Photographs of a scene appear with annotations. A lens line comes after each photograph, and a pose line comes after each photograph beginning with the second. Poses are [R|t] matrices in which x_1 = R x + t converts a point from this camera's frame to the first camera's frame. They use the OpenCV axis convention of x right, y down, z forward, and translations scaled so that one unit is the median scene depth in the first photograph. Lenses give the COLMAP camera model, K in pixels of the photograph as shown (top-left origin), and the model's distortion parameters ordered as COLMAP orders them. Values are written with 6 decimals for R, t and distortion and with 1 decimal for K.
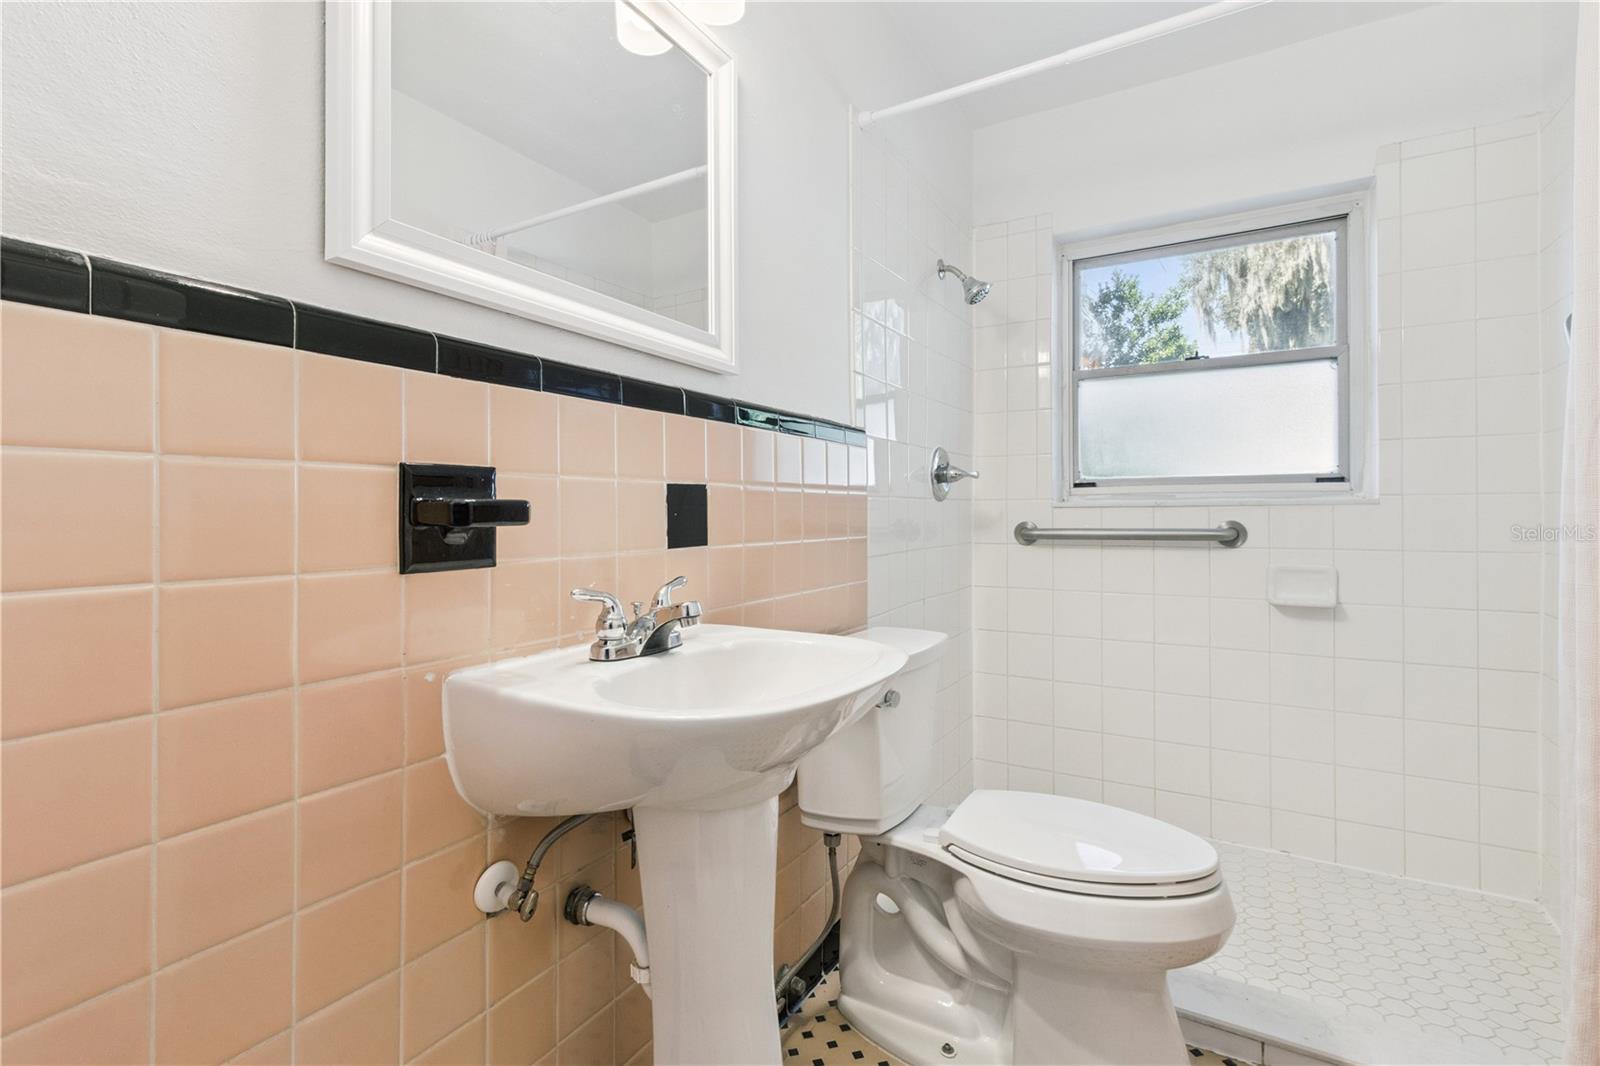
lens RADIAL K [[748.3, 0, 778.8], [0, 748.3, 516.1], [0, 0, 1]] dist [0.003150, 0.000100]
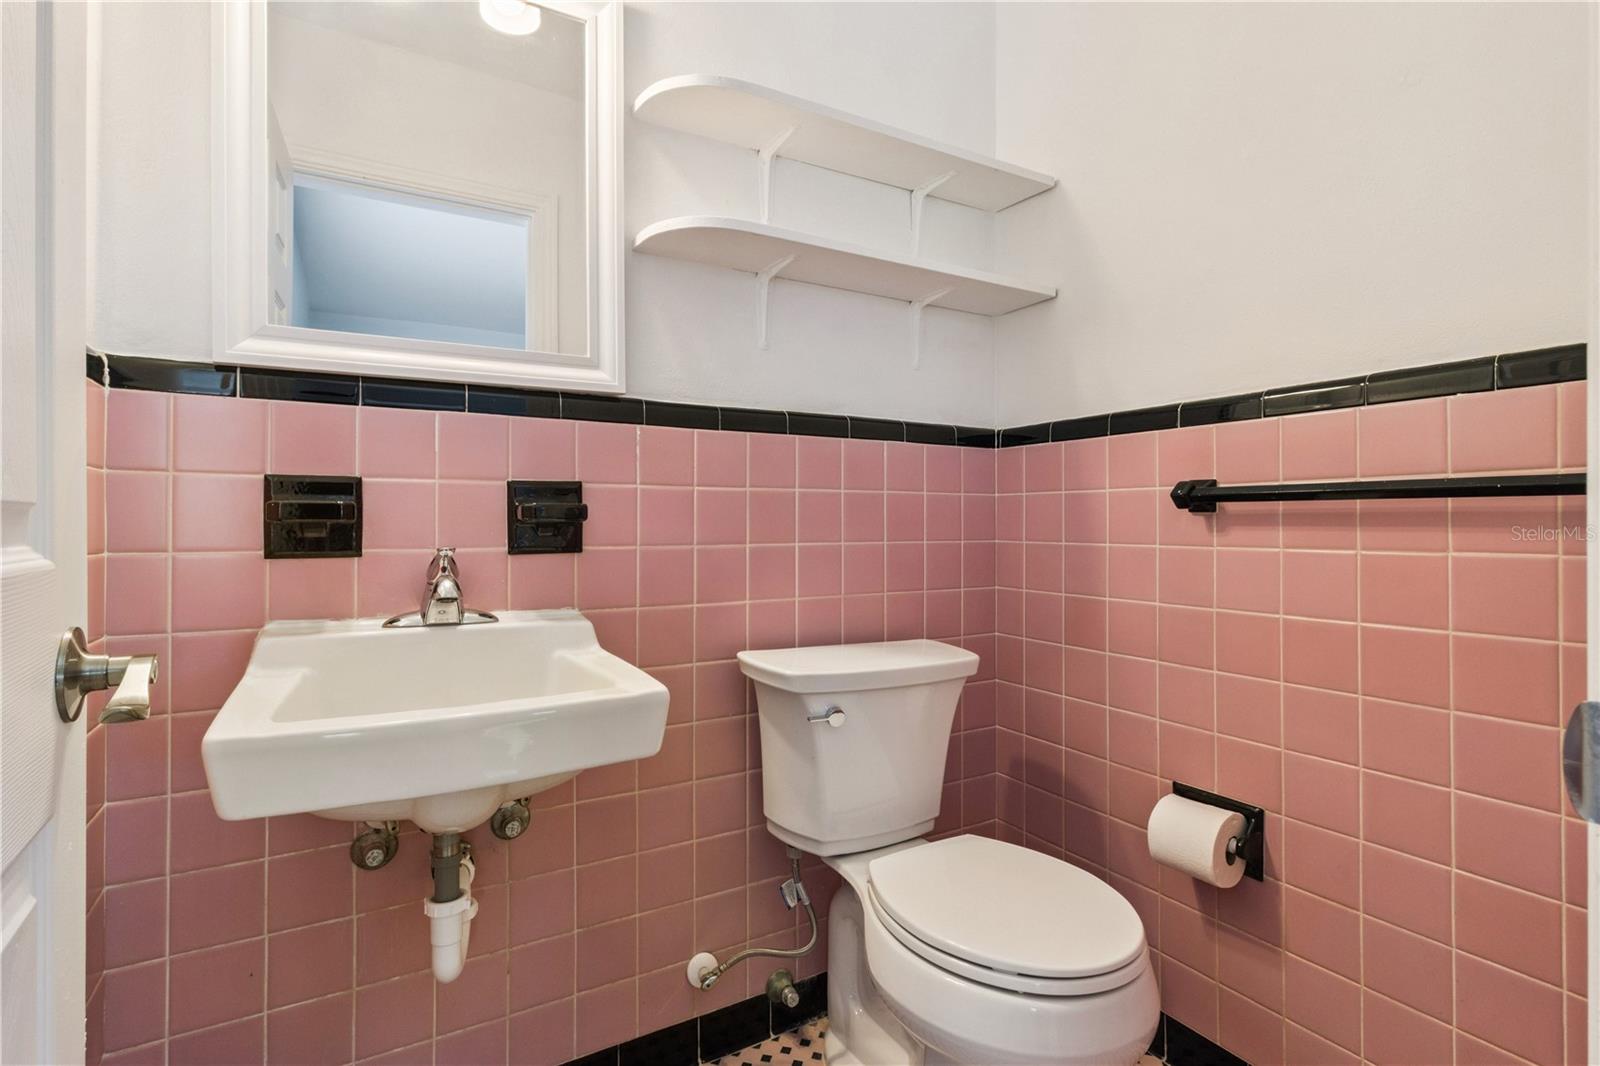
lens RADIAL K [[748.3, 0, 778.8], [0, 748.3, 516.1], [0, 0, 1]] dist [0.003150, 0.000100]
pose [[0.894234, -0.004932, -0.447572, 0.792352], [-0.004104, 0.999807, -0.019218, 0.021893], [0.447580, 0.019023, 0.894041, 0.198228]]
